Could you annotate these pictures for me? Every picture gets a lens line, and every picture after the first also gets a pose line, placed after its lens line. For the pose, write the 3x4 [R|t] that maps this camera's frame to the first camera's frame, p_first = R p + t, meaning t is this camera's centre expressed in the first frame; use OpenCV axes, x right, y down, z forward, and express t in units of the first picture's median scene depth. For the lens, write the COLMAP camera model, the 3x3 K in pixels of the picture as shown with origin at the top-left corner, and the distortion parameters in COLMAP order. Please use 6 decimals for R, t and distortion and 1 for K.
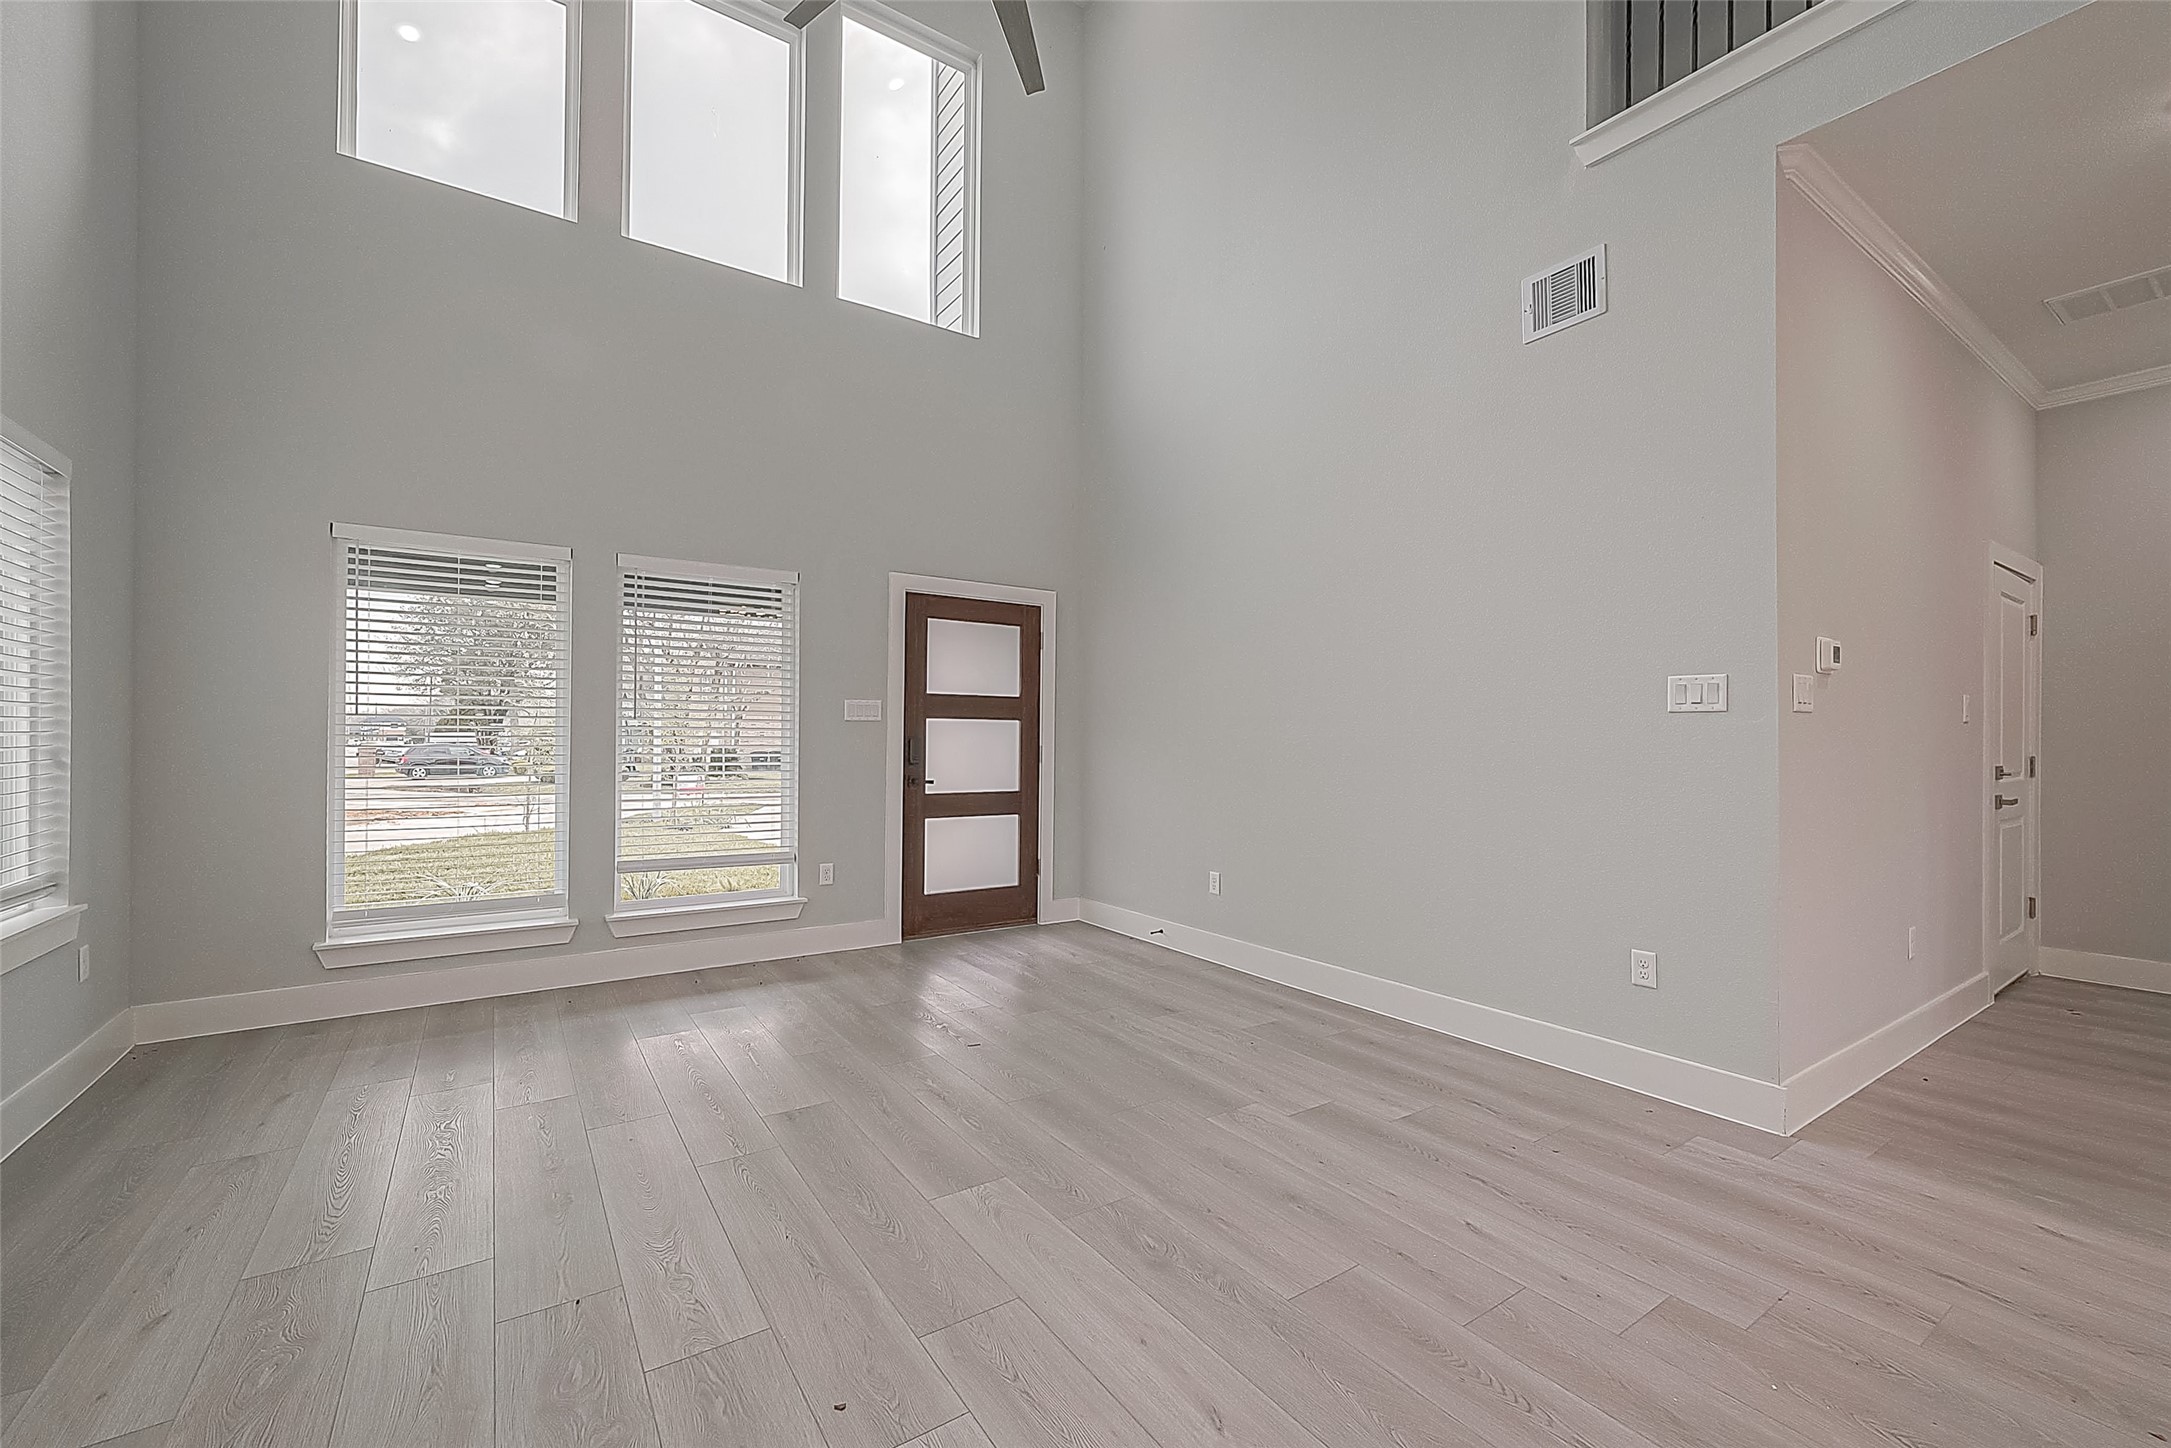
lens RADIAL K [[875.3, 0, 1097.8], [0, 875.3, 735.3], [0, 0, 1]] dist [-0.001776, -0.000694]
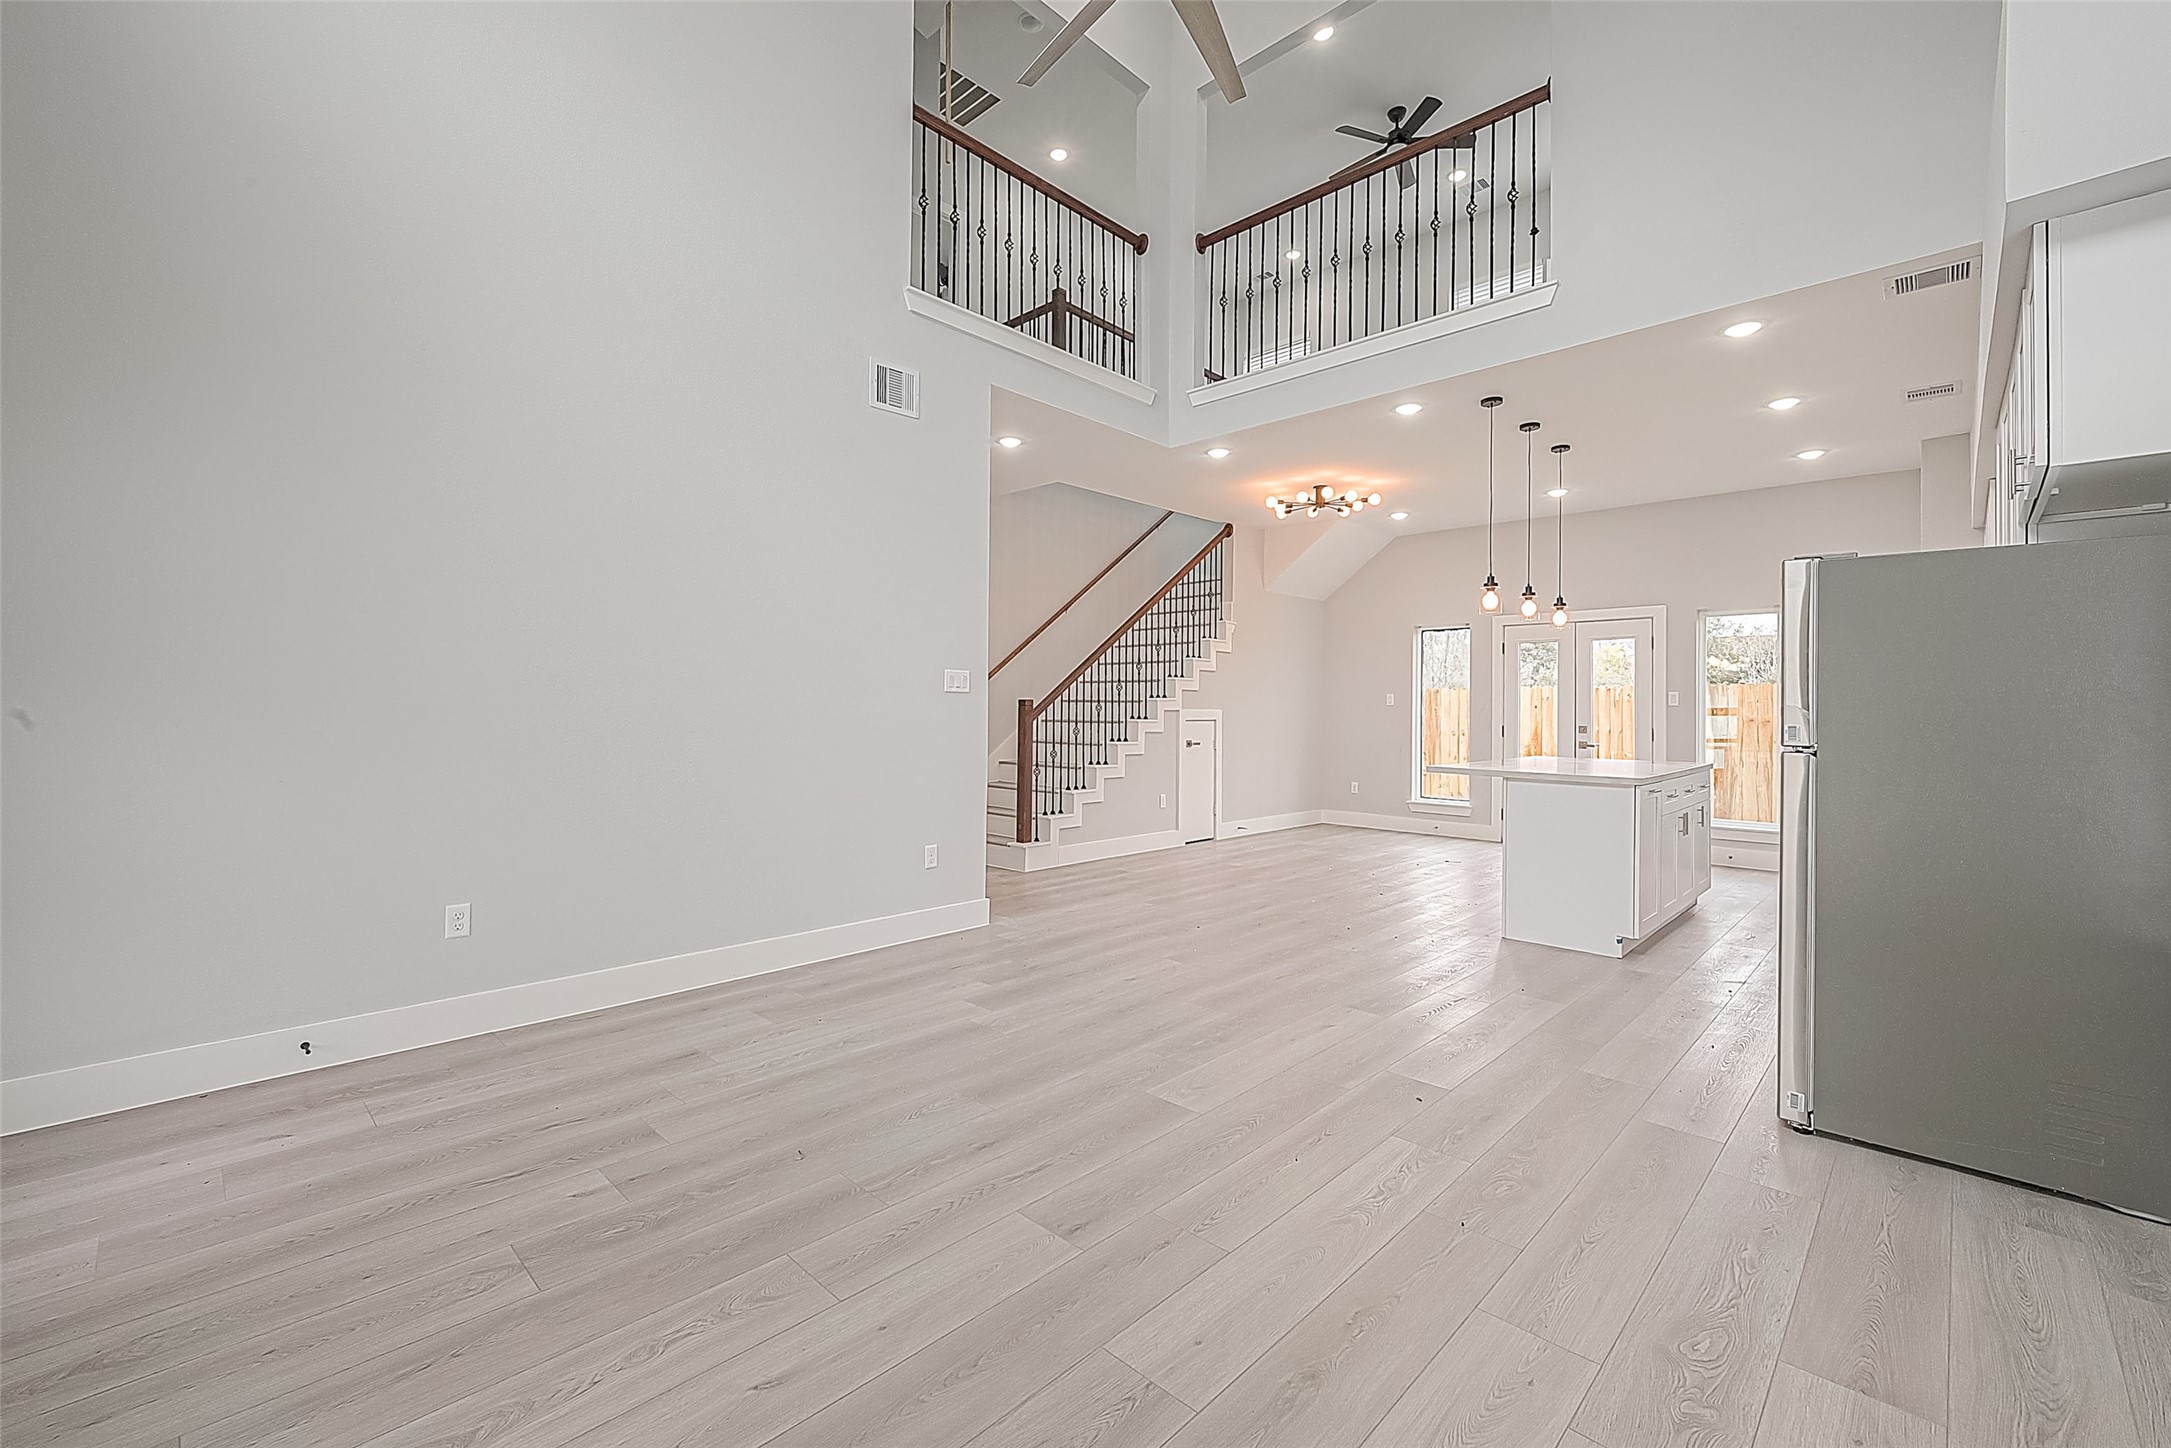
lens RADIAL K [[875.3, 0, 1109.1], [0, 875.3, 712.2], [0, 0, 1]] dist [-0.001776, -0.000694]
pose [[-0.203662, -0.007702, 0.979011, -1.180500], [-0.015337, 0.999871, 0.004675, -0.002708], [-0.978921, -0.014063, -0.203754, 1.241984]]
